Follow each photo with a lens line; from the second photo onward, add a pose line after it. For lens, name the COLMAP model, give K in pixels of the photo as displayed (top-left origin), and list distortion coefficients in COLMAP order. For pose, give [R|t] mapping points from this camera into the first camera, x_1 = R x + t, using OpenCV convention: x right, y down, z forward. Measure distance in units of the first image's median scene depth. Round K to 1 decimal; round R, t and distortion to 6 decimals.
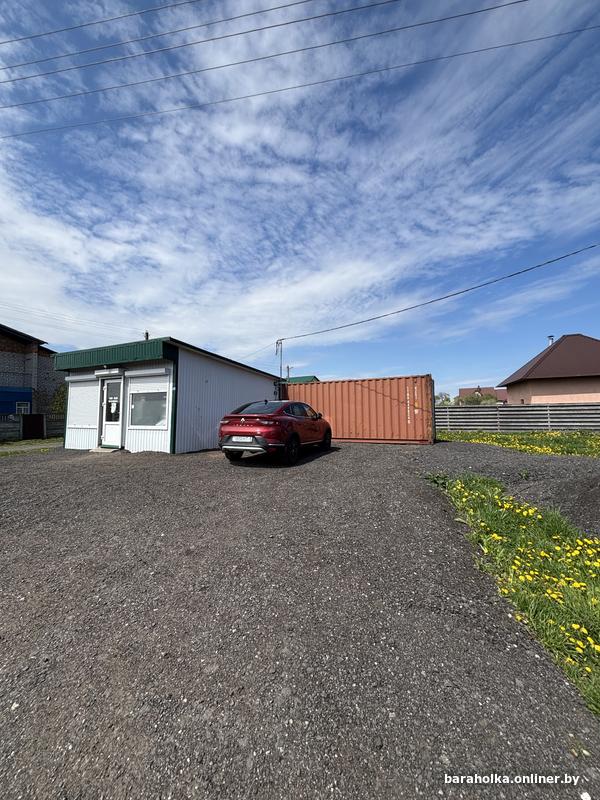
lens RADIAL K [[320.7, 0, 300.0], [0, 320.7, 400.0], [0, 0, 1]] dist [-0.000810, -0.000033]
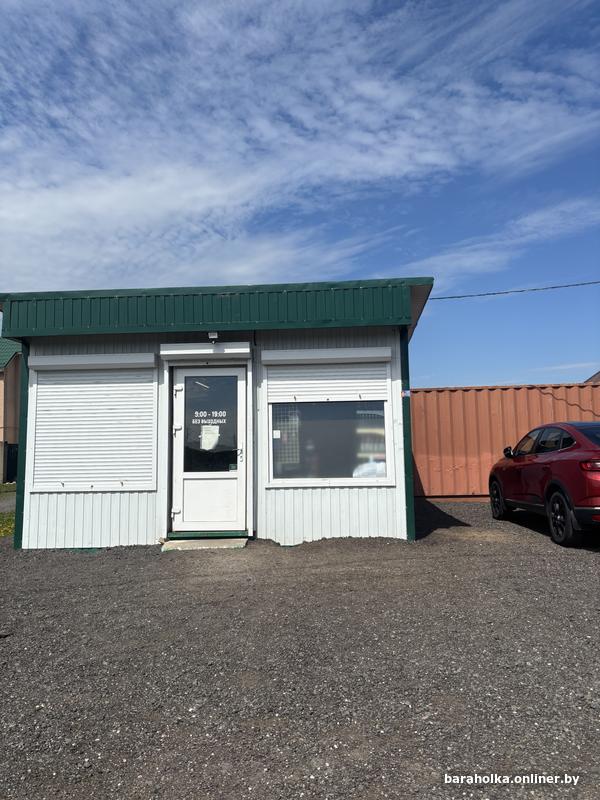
lens RADIAL K [[604.9, 0, 298.5], [0, 604.9, 425.0], [0, 0, 1]] dist [0.031147, -0.035403]
pose [[0.930596, 0.003318, 0.366033, -0.779267], [-0.003062, 0.999994, -0.001282, 0.009141], [-0.366035, 0.000072, 0.930601, 0.249912]]
